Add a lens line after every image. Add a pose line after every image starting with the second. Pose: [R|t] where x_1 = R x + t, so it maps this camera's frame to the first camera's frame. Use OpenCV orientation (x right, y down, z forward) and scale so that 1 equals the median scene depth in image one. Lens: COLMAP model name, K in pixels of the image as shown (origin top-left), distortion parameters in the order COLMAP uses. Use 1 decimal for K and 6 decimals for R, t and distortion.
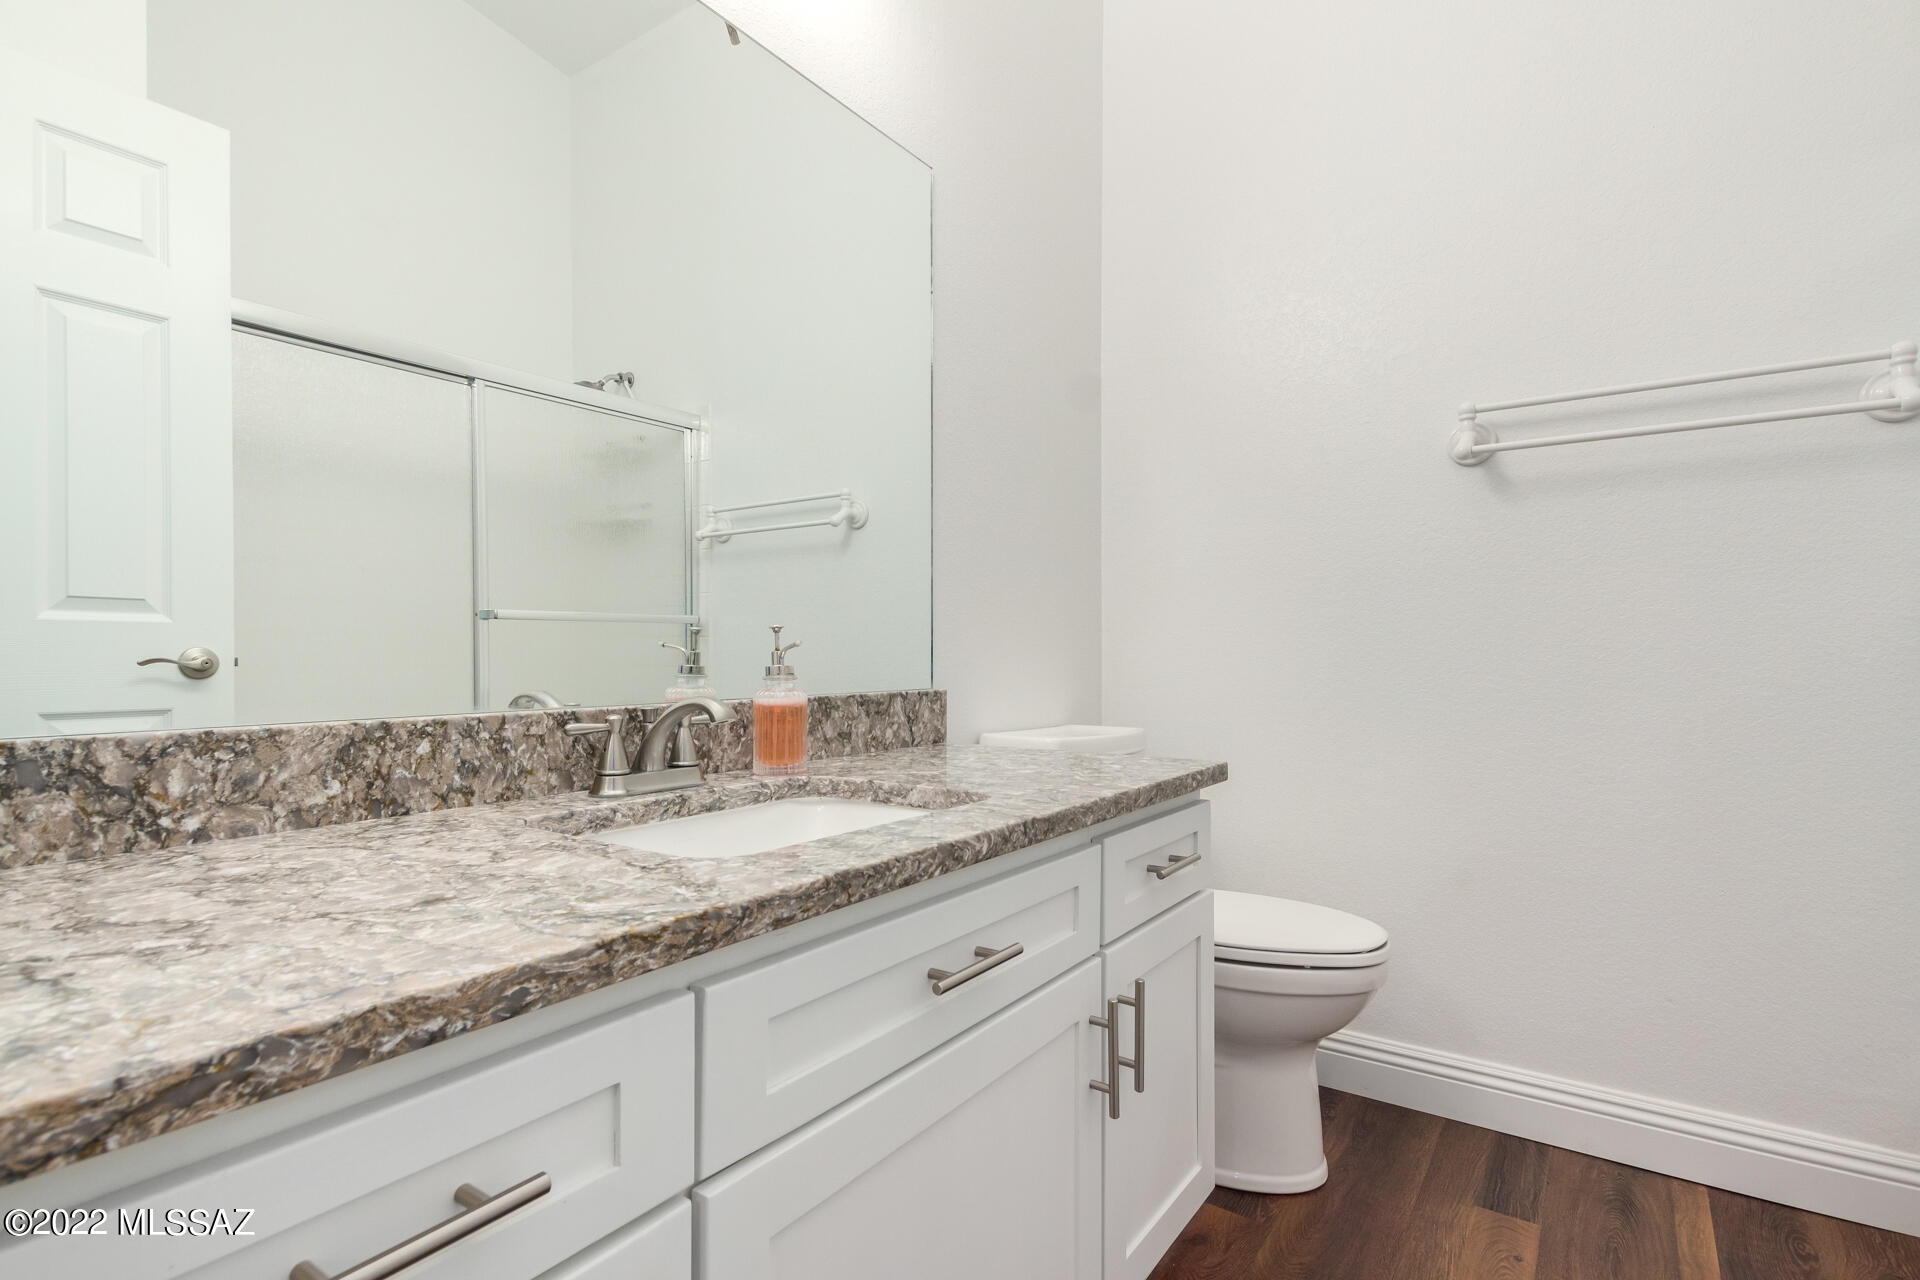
lens RADIAL K [[934.0, 0, 960.1], [0, 934.0, 655.6], [0, 0, 1]] dist [0.002685, -0.001176]
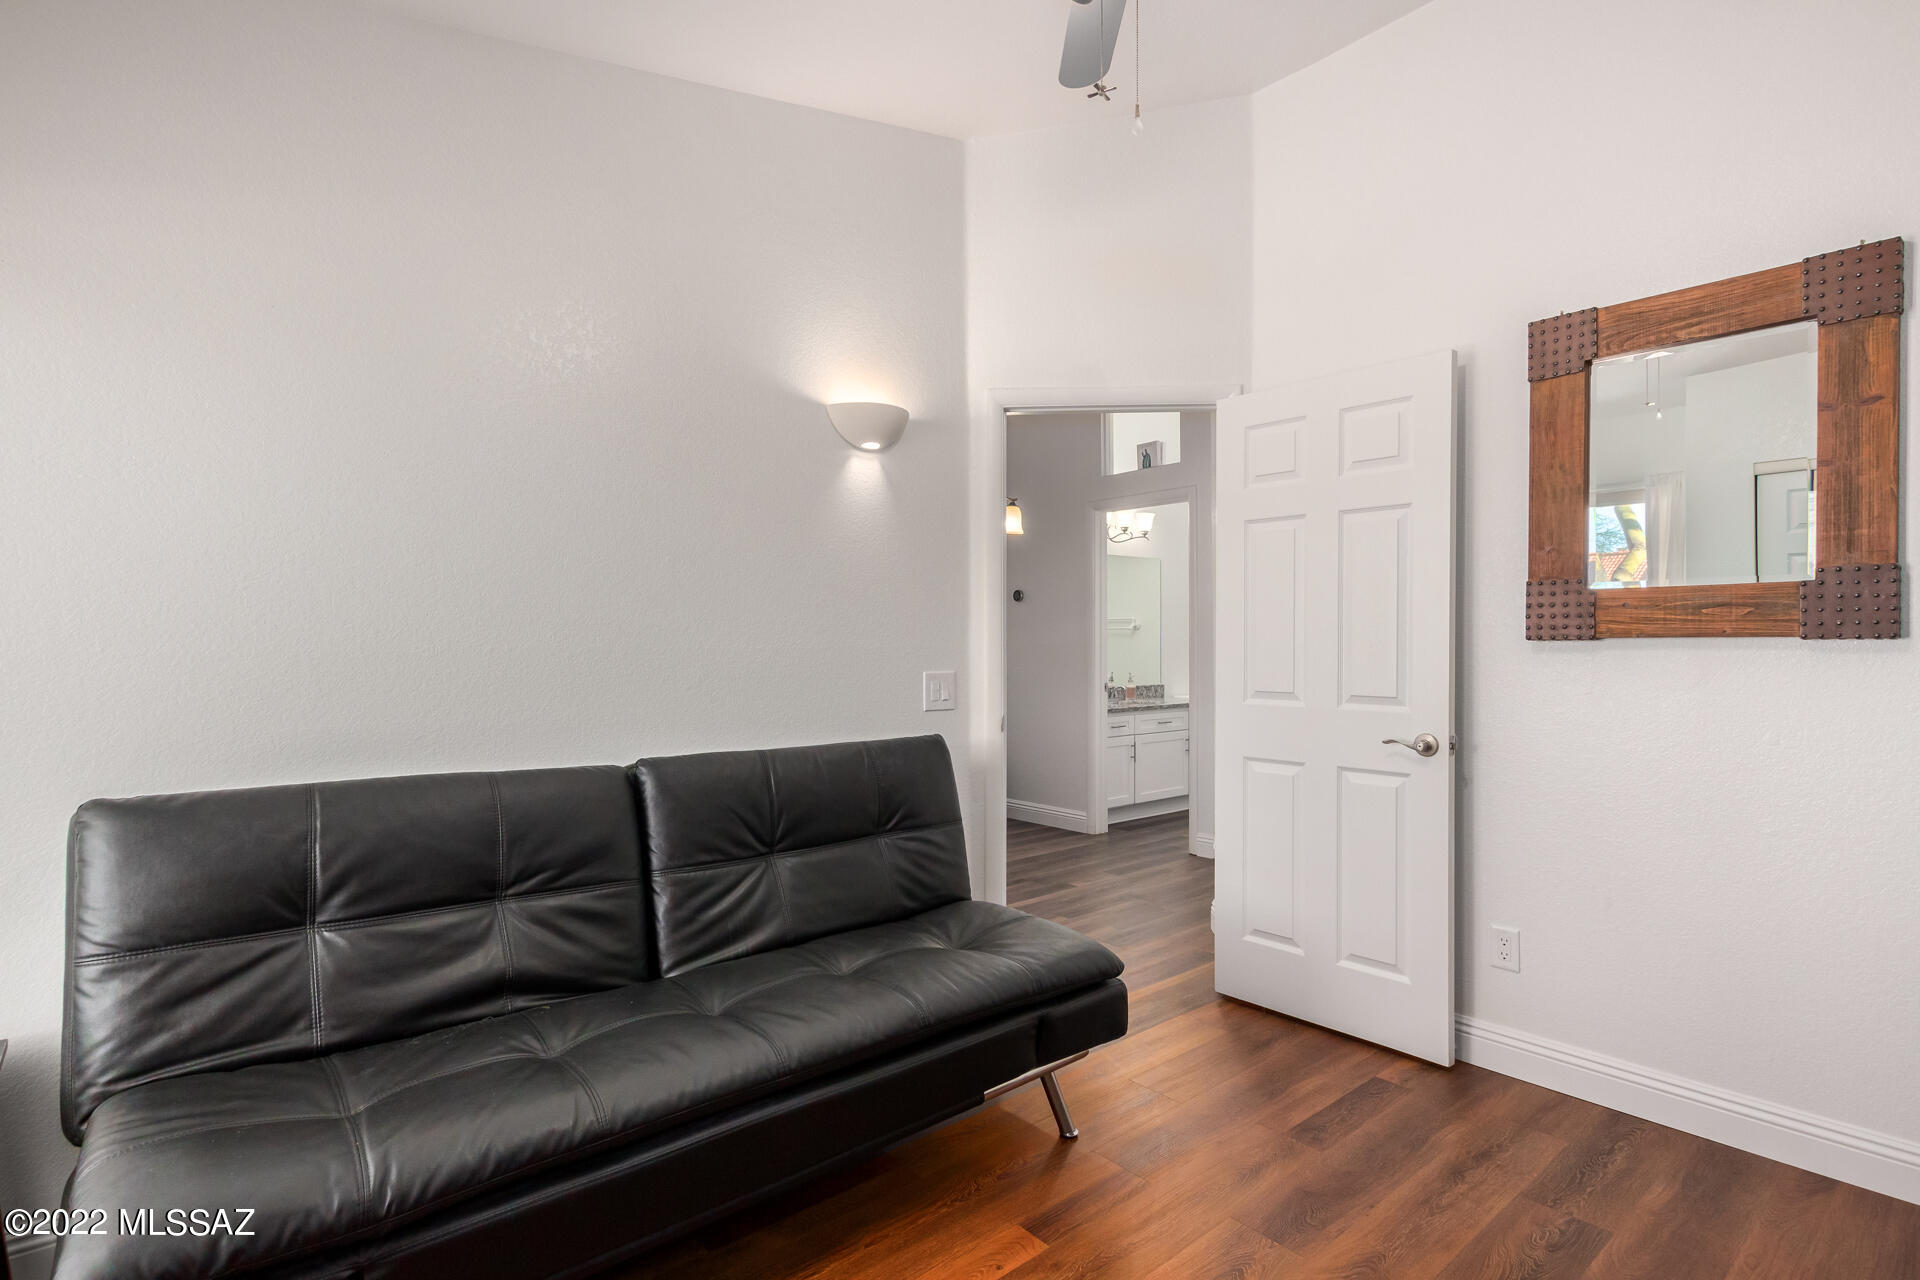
lens RADIAL K [[934.0, 0, 960.1], [0, 934.0, 655.6], [0, 0, 1]] dist [0.002685, -0.001176]
pose [[0.967815, 0.000313, -0.251664, 0.196527], [0.002825, 0.999923, 0.012107, -0.188454], [0.251648, -0.012428, 0.967739, -4.221437]]
